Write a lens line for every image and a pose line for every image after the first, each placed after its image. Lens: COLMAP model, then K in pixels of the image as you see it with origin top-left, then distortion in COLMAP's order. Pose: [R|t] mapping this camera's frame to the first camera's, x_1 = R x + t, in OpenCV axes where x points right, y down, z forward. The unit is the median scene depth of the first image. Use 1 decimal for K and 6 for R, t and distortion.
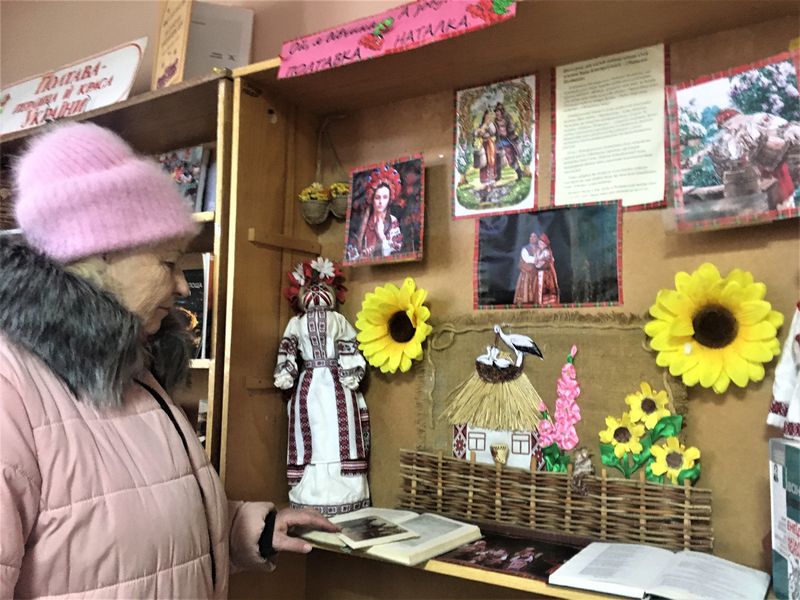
lens RADIAL K [[560.2, 0, 400.0], [0, 560.2, 300.0], [0, 0, 1]] dist [0.023644, -0.023470]
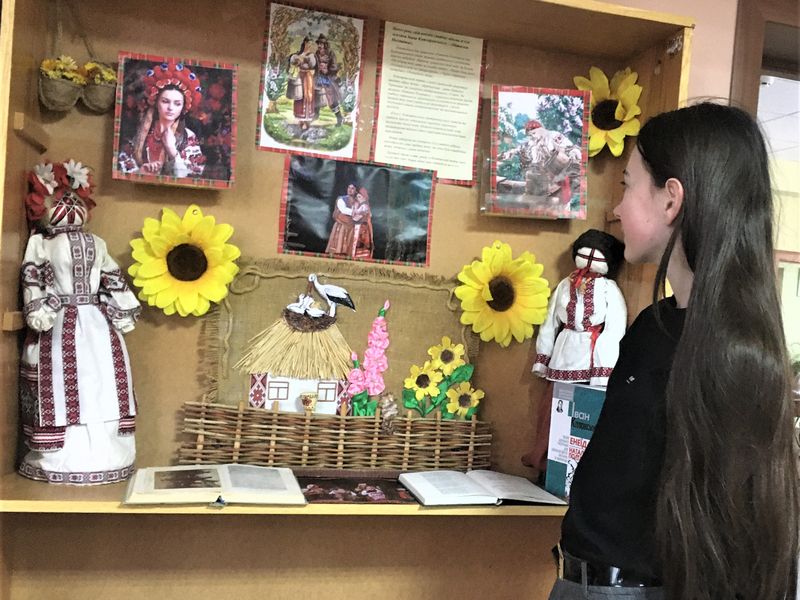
lens RADIAL K [[675.2, 0, 400.0], [0, 675.2, 300.0], [0, 0, 1]] dist [-0.000862, -0.016416]
pose [[0.771850, 0.054437, 0.633470, -0.452458], [-0.130937, 0.988581, 0.074587, -0.017552], [-0.622177, -0.140514, 0.770164, -0.007267]]
